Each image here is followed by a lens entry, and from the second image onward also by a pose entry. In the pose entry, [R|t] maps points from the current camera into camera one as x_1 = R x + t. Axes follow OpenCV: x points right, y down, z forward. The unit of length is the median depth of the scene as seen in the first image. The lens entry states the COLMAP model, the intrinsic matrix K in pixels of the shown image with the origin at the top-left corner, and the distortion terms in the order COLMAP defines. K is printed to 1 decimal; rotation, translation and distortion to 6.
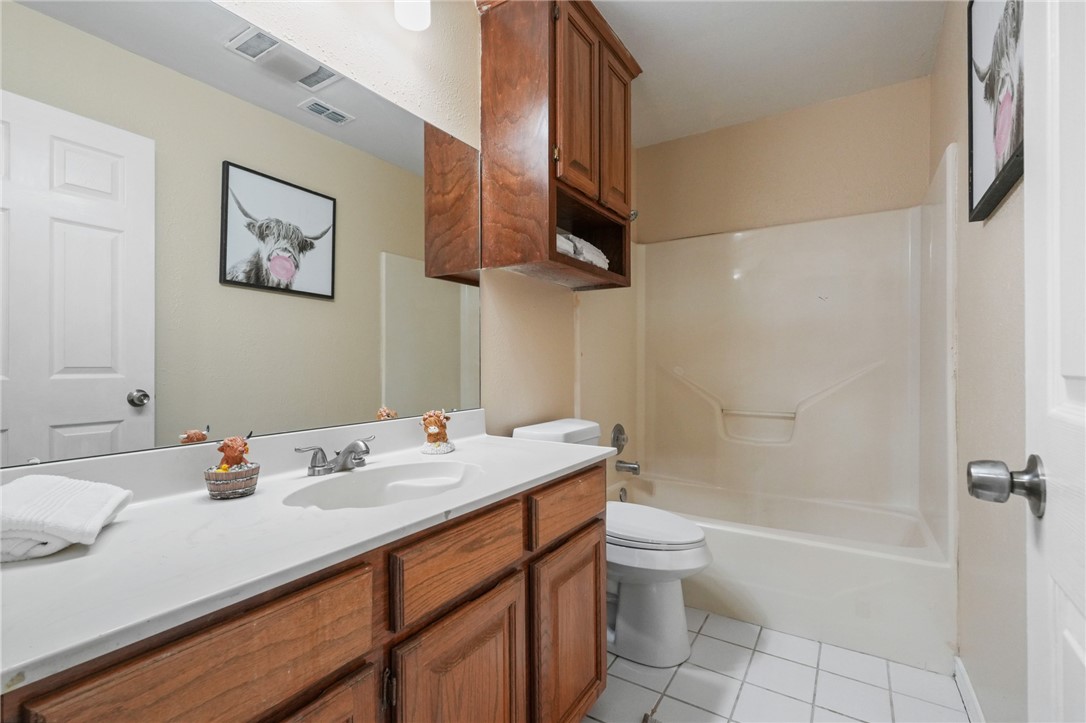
lens RADIAL K [[483.9, 0, 544.6], [0, 483.9, 364.2], [0, 0, 1]] dist [0.004060, 0.000425]
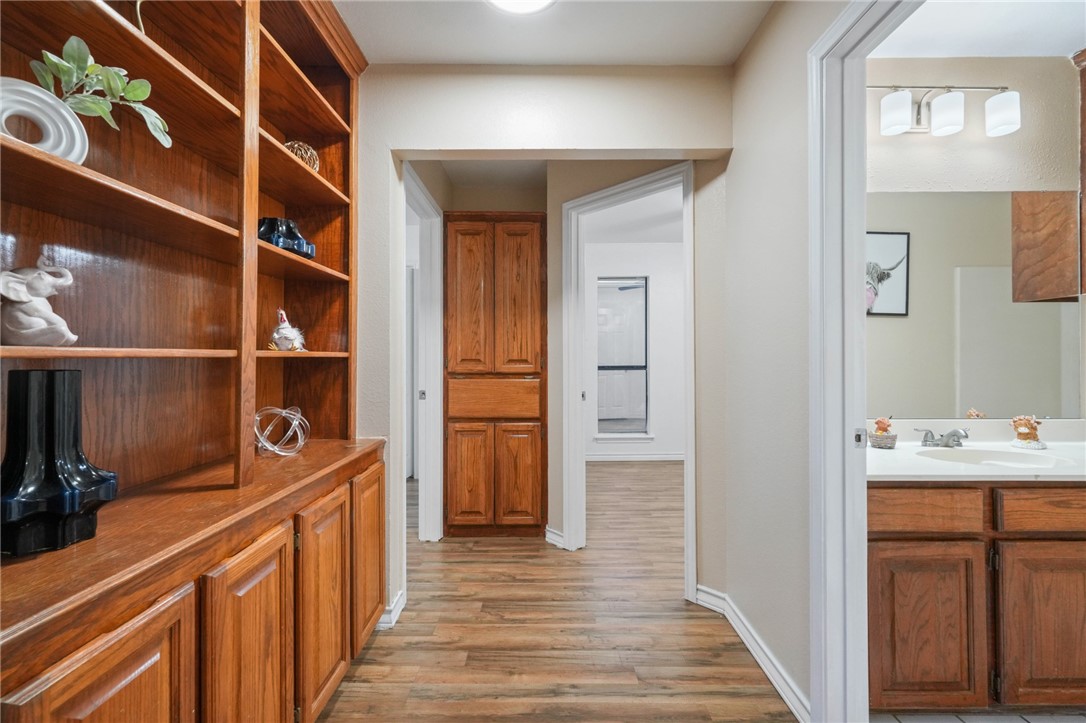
lens RADIAL K [[479.8, 0, 542.3], [0, 479.8, 353.6], [0, 0, 1]] dist [-0.000809, 0.000026]
pose [[0.534608, -0.002794, -0.845096, 0.211980], [-0.001301, 0.999991, -0.004129, -0.080783], [0.845099, 0.003306, 0.534599, -0.984251]]
